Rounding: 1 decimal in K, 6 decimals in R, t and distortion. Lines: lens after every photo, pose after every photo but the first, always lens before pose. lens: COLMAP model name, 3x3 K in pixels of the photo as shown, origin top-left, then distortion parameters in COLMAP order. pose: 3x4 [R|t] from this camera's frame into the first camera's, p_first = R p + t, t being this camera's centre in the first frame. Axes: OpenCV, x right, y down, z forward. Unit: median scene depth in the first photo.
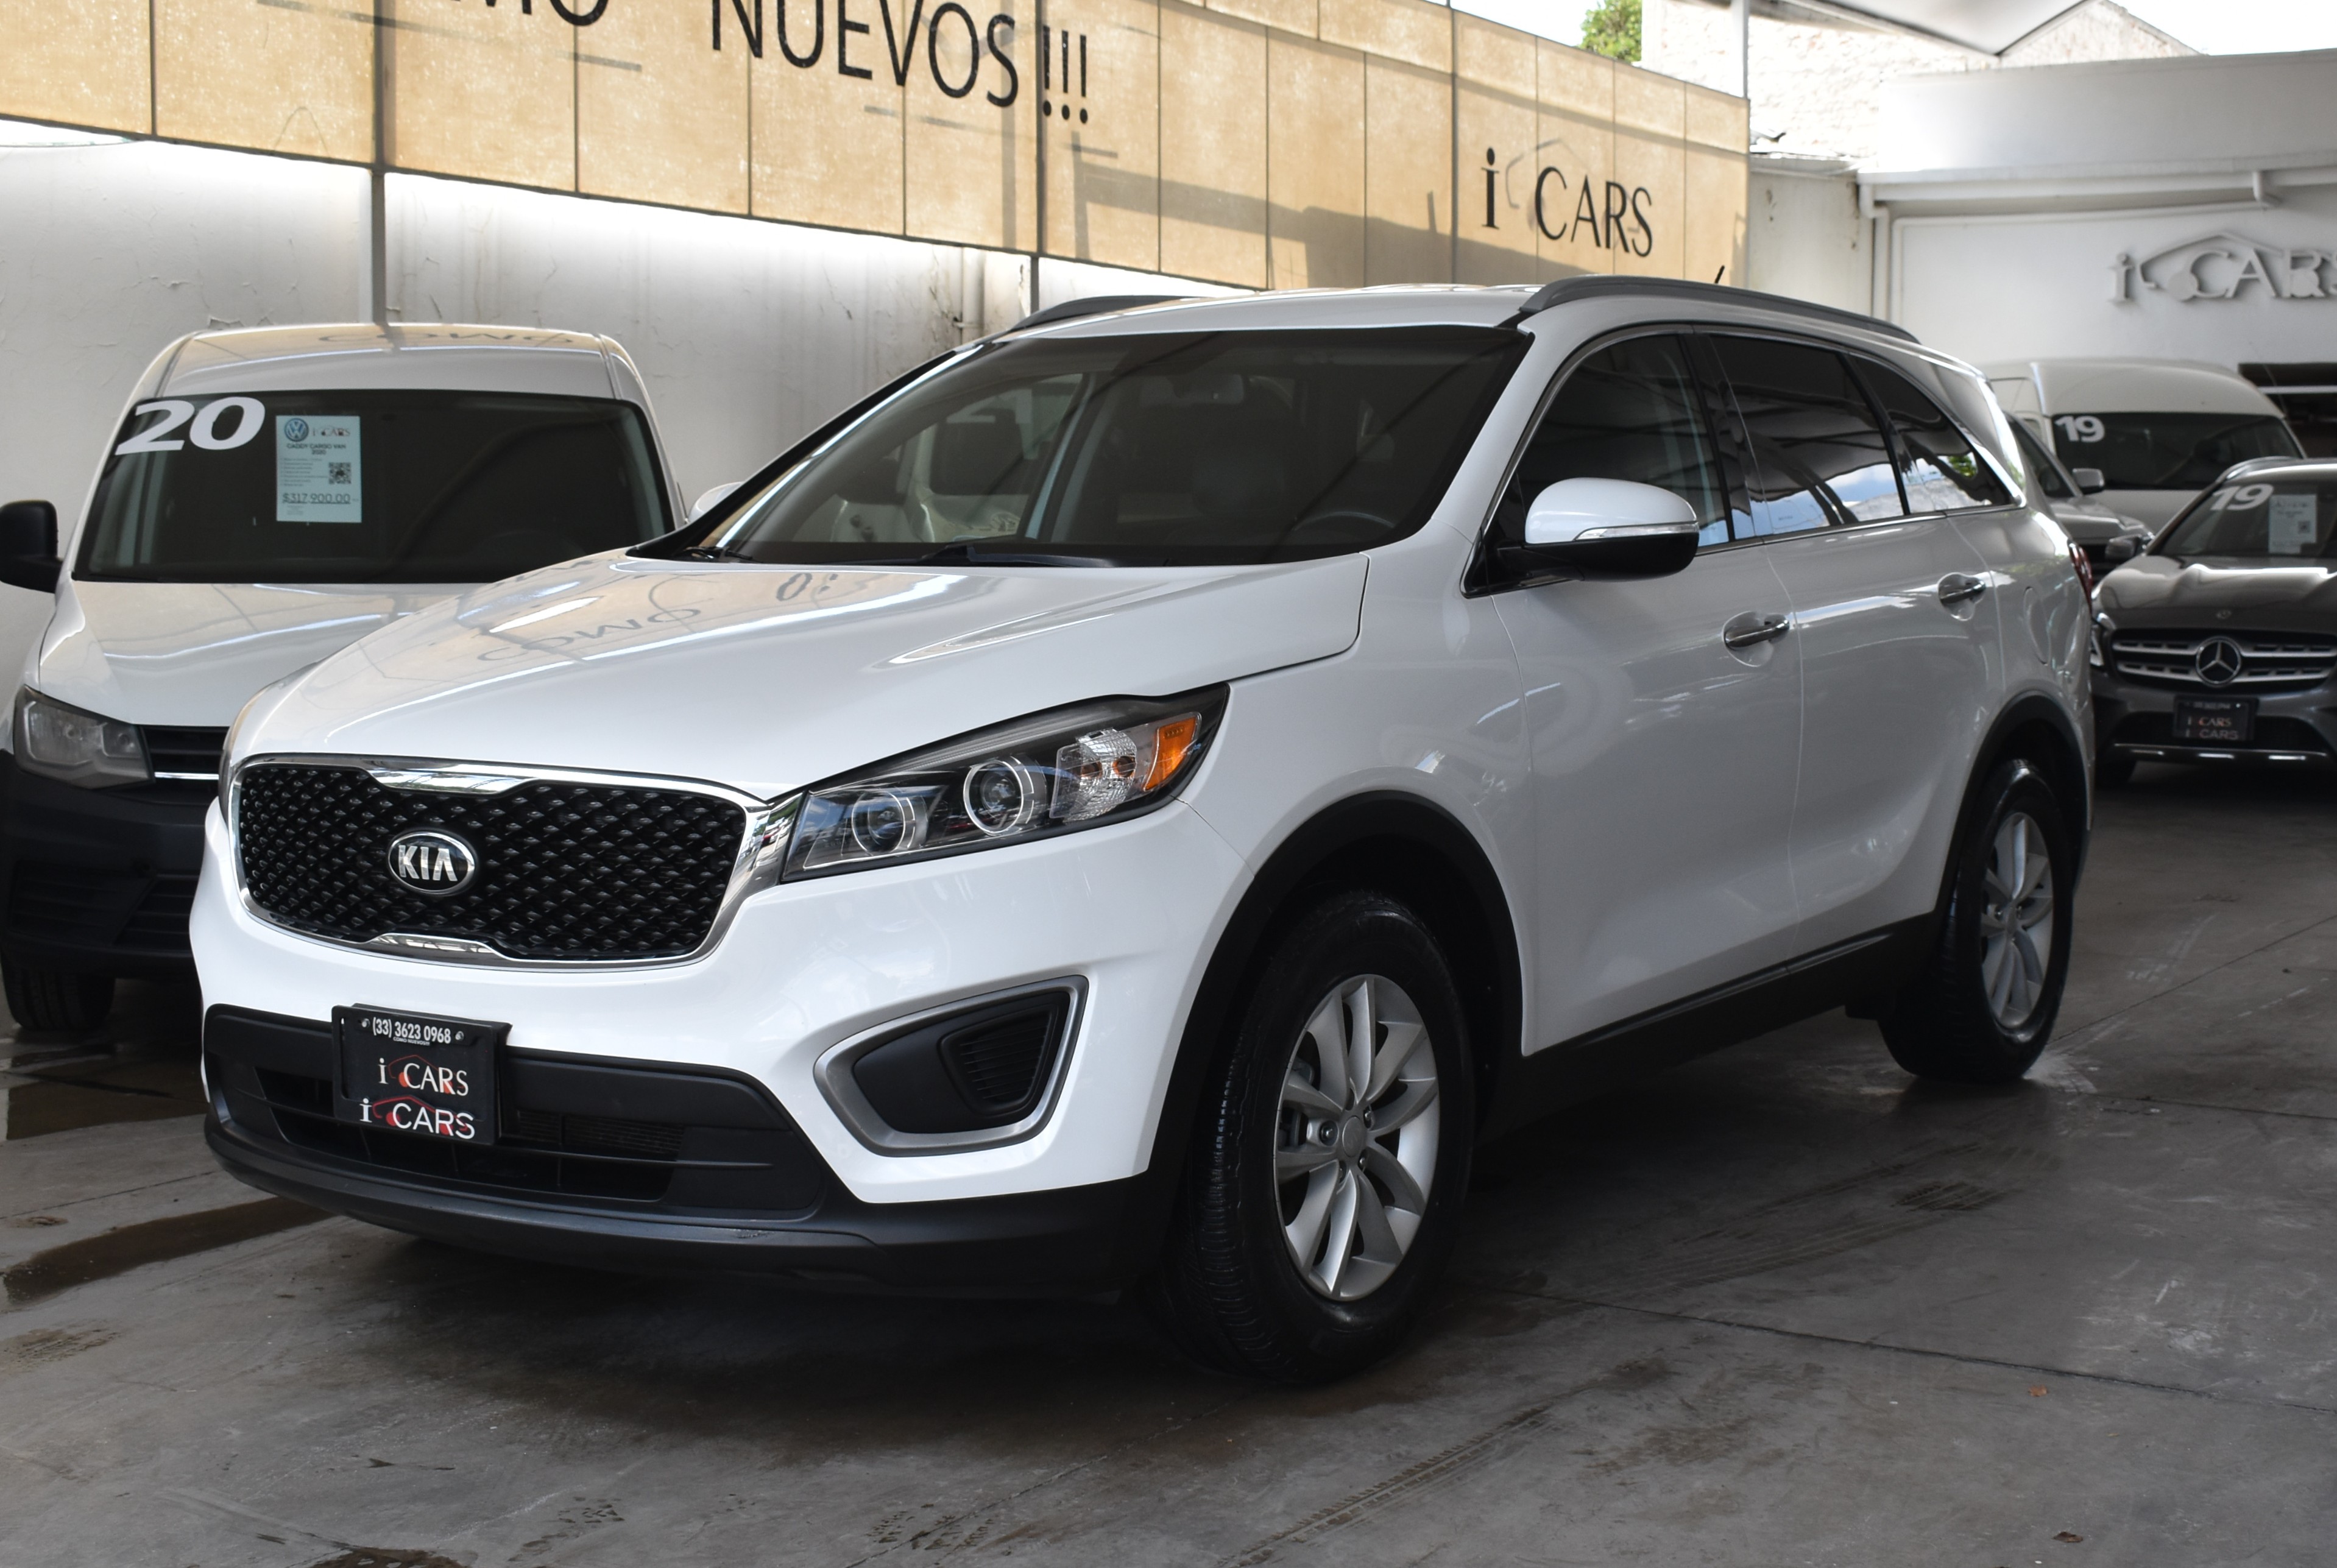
lens RADIAL K [[3271.4, 0, 1182.4], [0, 3271.4, 777.1], [0, 0, 1]] dist [-0.100511, 0.000000]
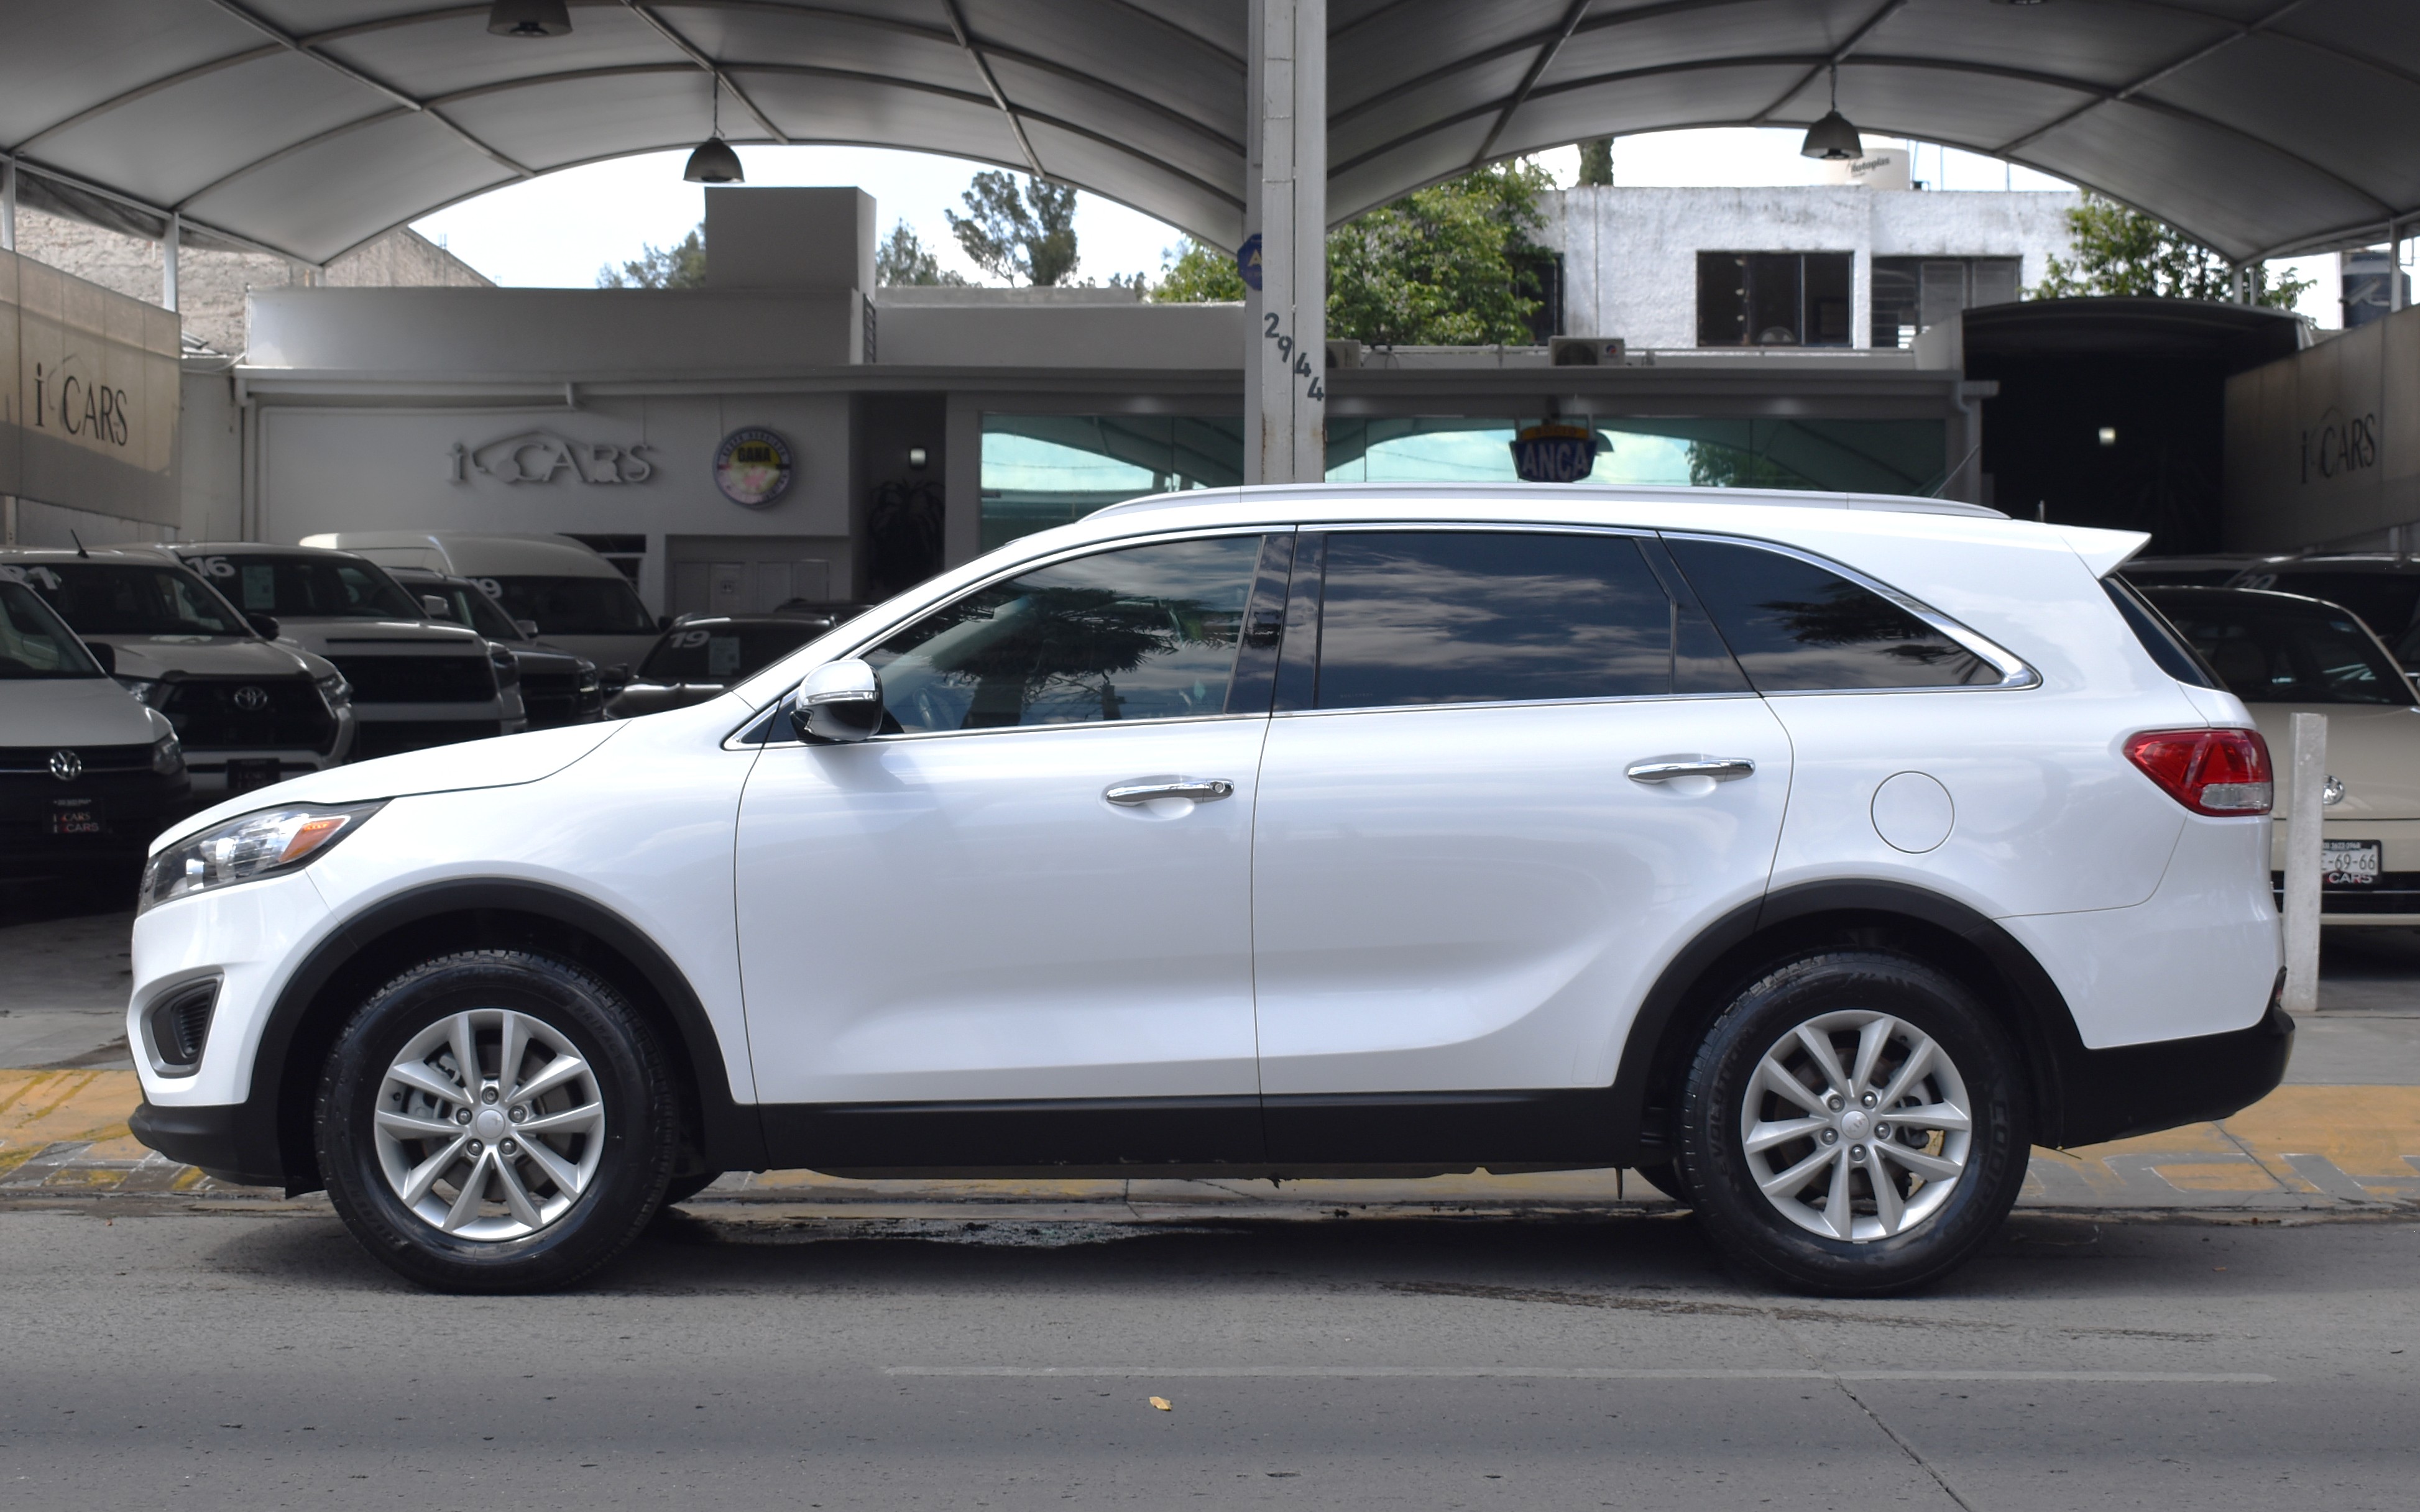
lens RADIAL K [[4037.2, 0, 1209.5], [0, 4037.2, 761.9], [0, 0, 1]] dist [-0.082745, 0.000000]
pose [[0.846854, -0.010488, 0.531723, -1.625348], [0.040603, 0.998162, -0.044979, 0.229052], [-0.530274, 0.059680, 0.845723, -2.528791]]
